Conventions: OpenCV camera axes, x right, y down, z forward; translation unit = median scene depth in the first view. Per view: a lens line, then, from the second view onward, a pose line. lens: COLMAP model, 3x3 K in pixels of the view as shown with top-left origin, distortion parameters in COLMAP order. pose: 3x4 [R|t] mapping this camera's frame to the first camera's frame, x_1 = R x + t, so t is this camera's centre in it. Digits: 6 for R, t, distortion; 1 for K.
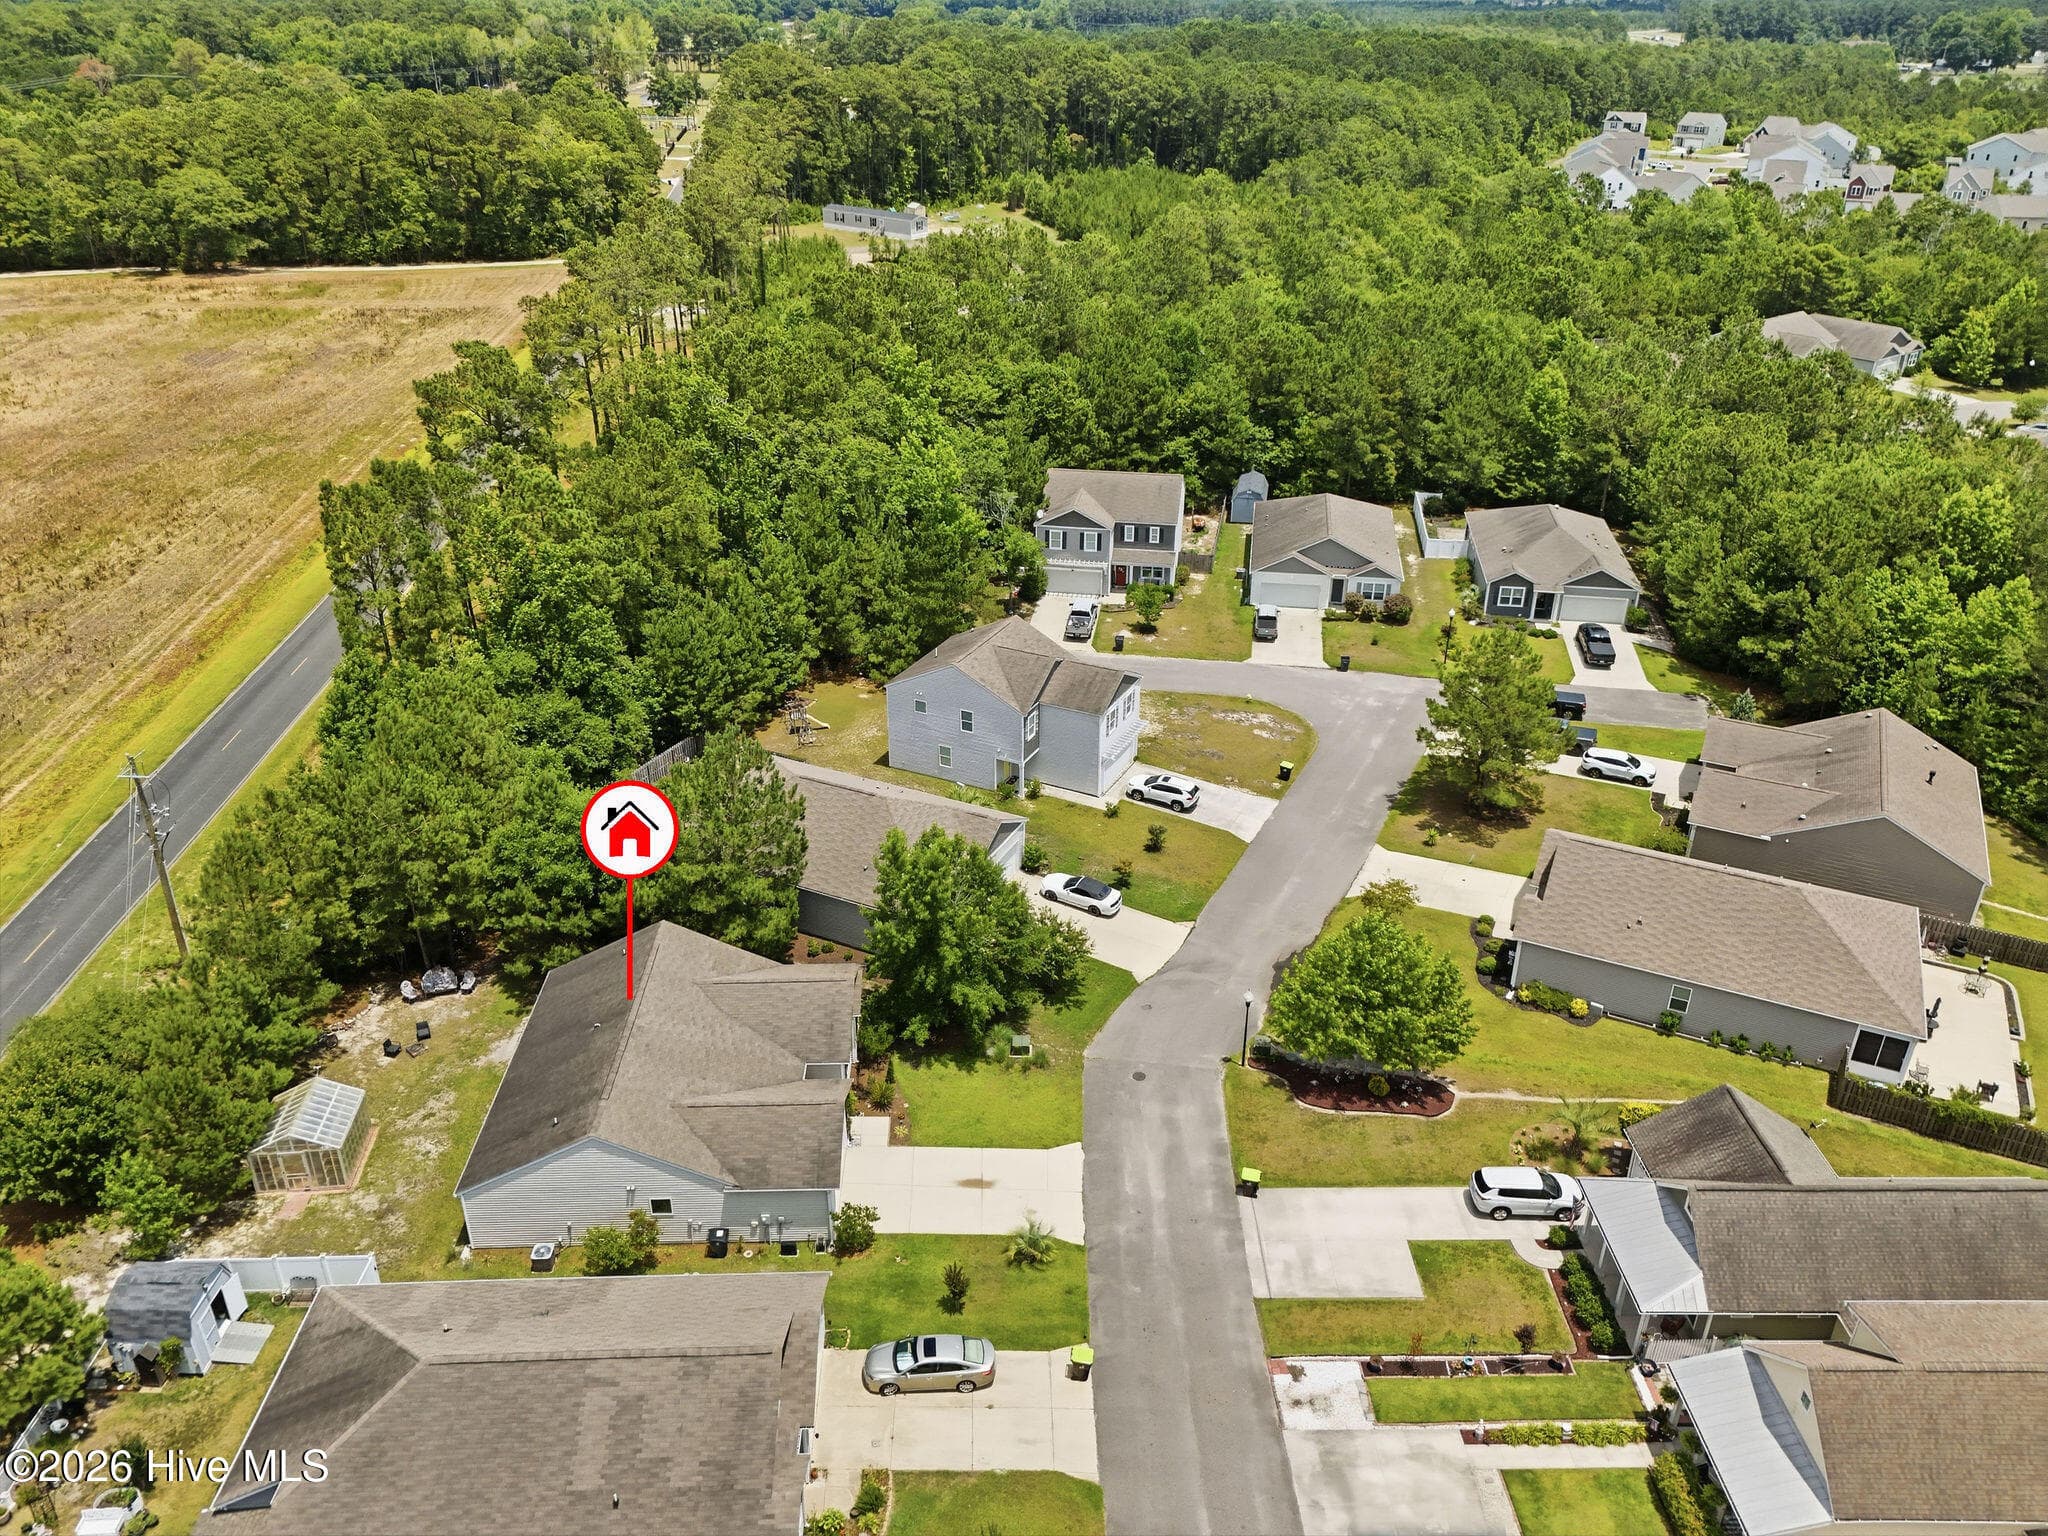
lens RADIAL K [[1503.4, 0, 1030.0], [0, 1503.4, 771.5], [0, 0, 1]] dist [0.060703, -0.039017]
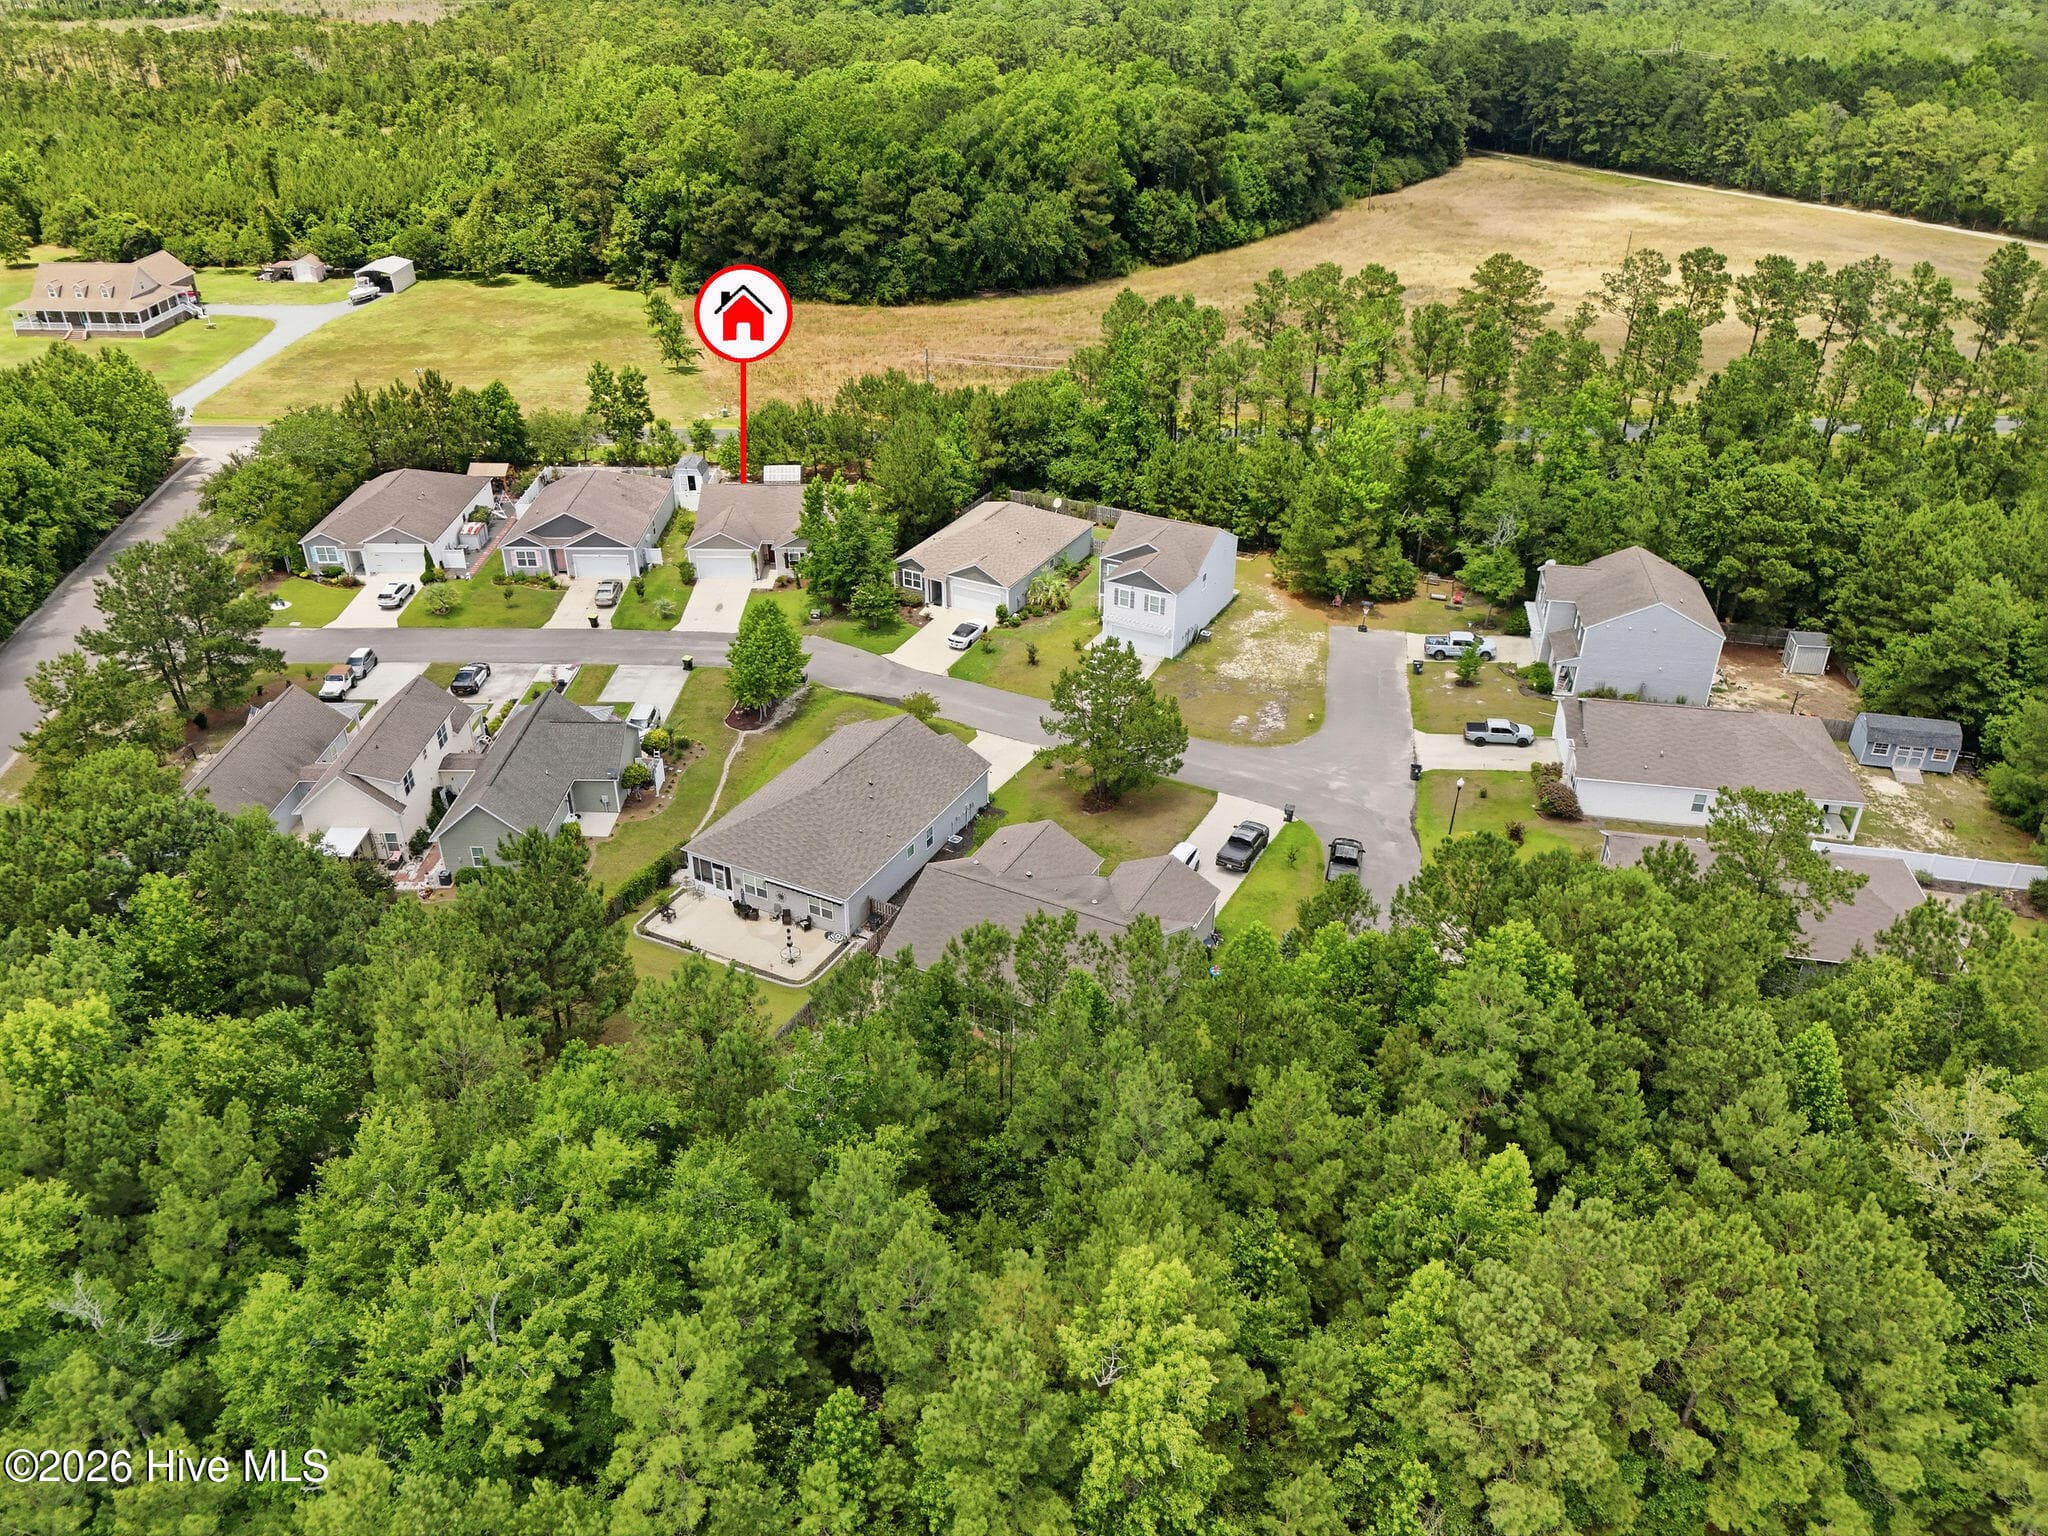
lens RADIAL K [[1461.7, 0, 1024.0], [0, 1461.7, 768.0], [0, 0, 1]] dist [0.027843, -0.000693]
pose [[-0.025118, 0.491092, -0.870746, 1.630804], [-0.472796, 0.761613, 0.443181, -0.580929], [0.880814, 0.422817, 0.213056, 0.940139]]
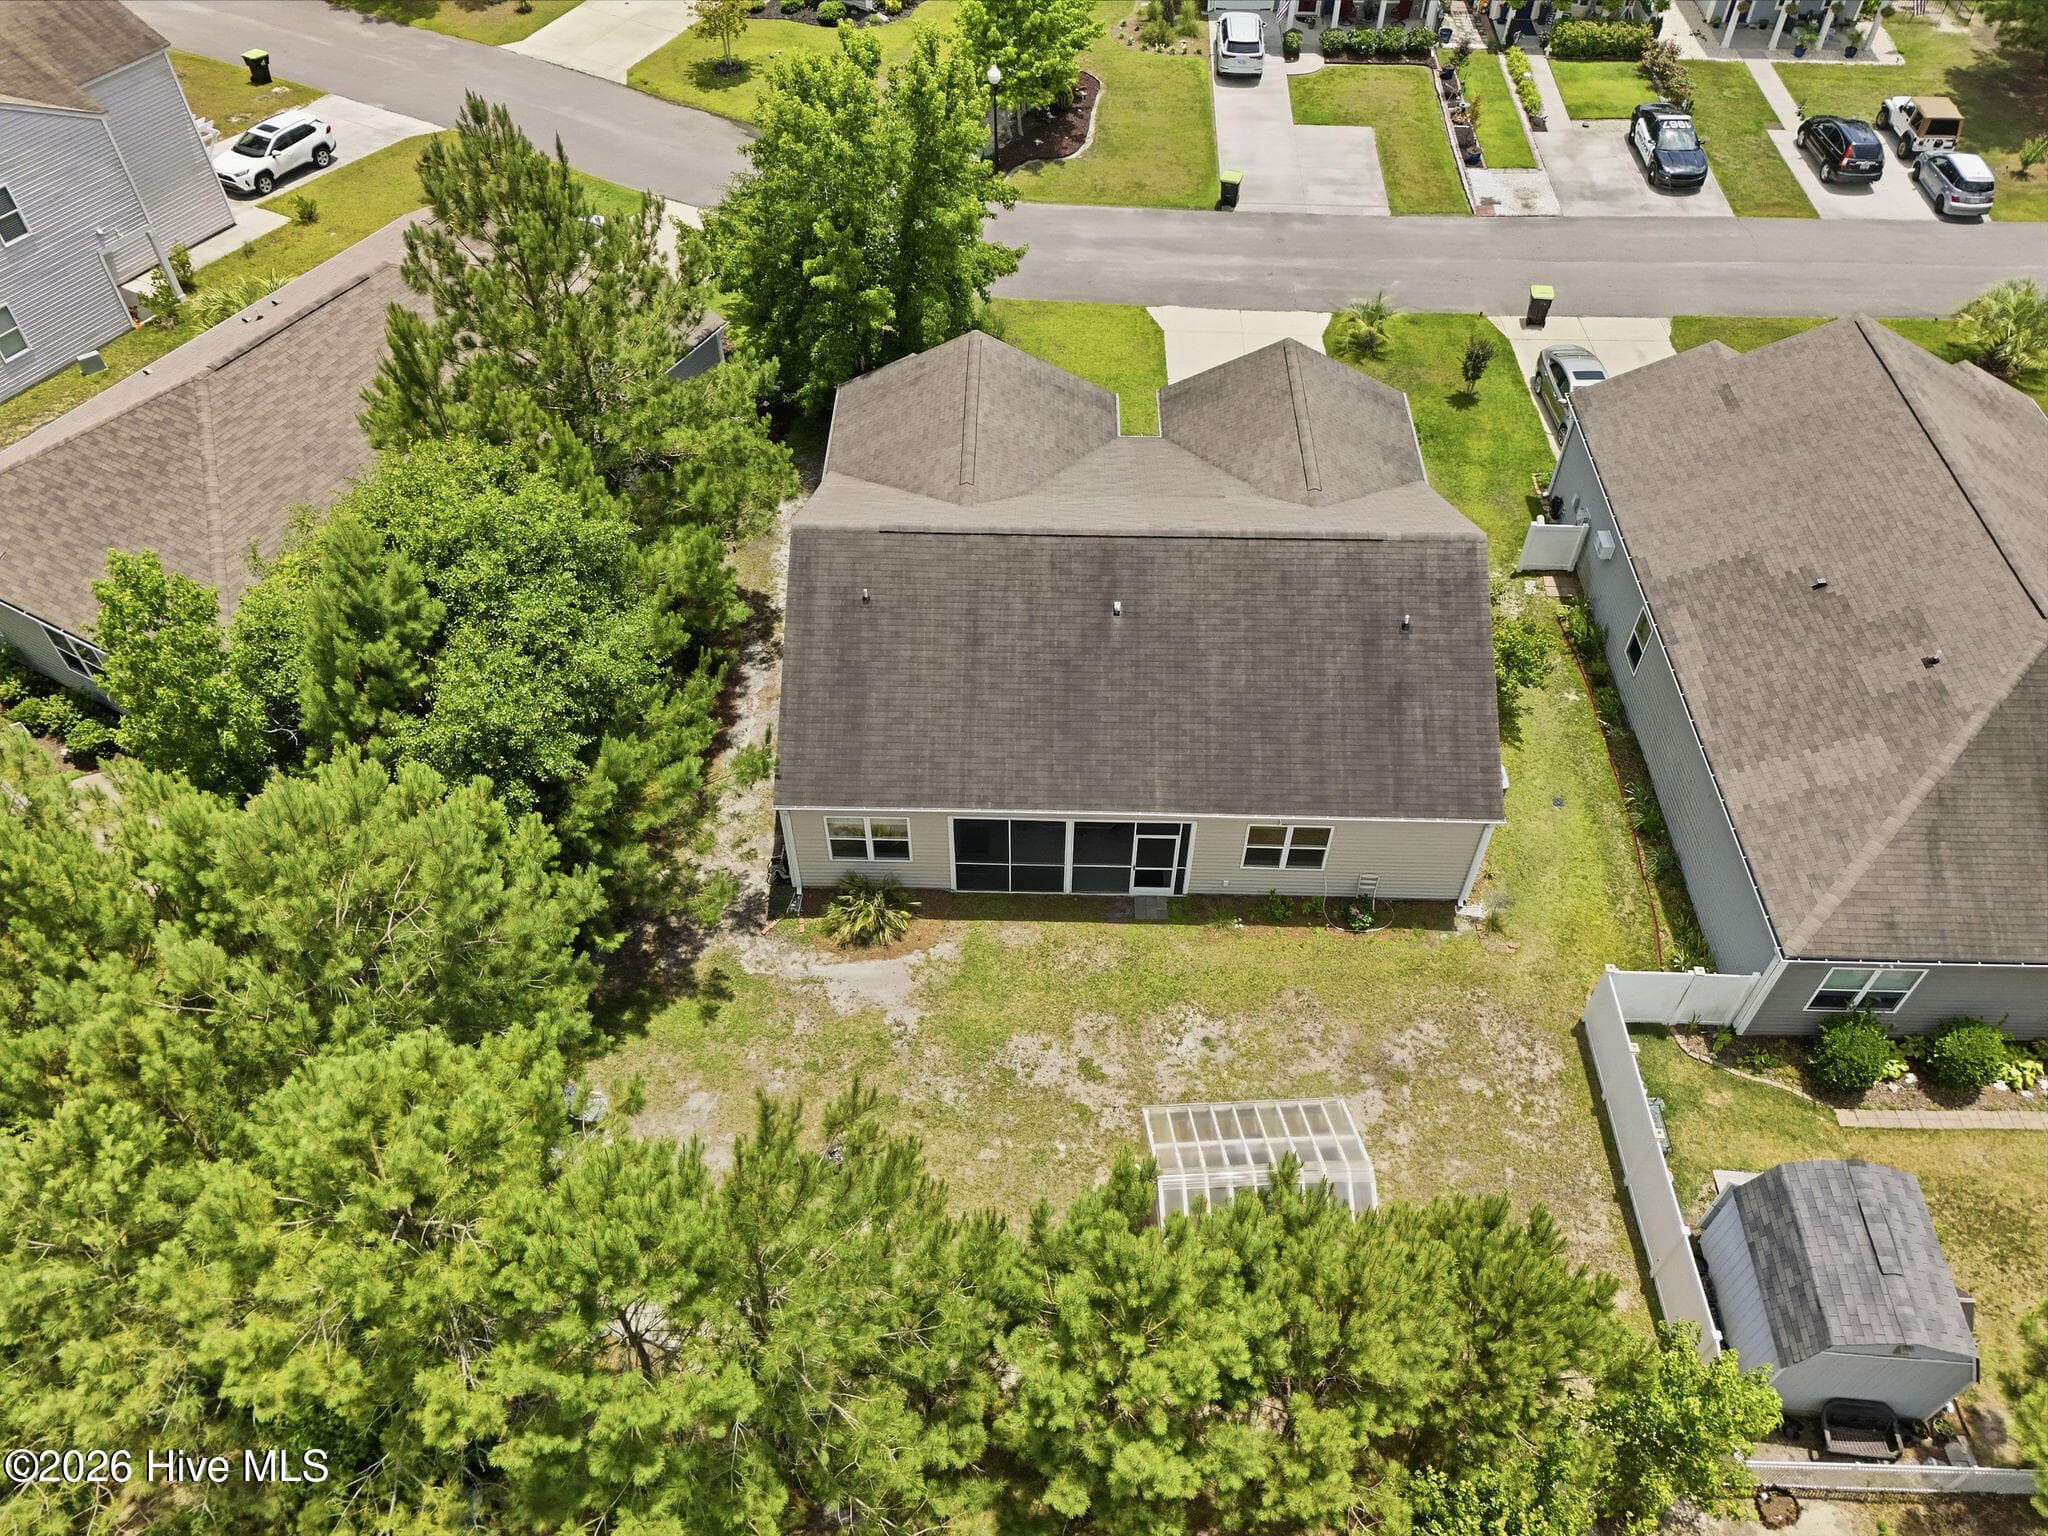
lens RADIAL K [[1503.4, 0, 1030.0], [0, 1503.4, 771.5], [0, 0, 1]] dist [0.060703, -0.039017]
pose [[0.054290, -0.749884, 0.659338, -0.594453], [0.463872, 0.603675, 0.648382, -0.116913], [-0.884237, 0.270648, 0.380624, 0.785544]]
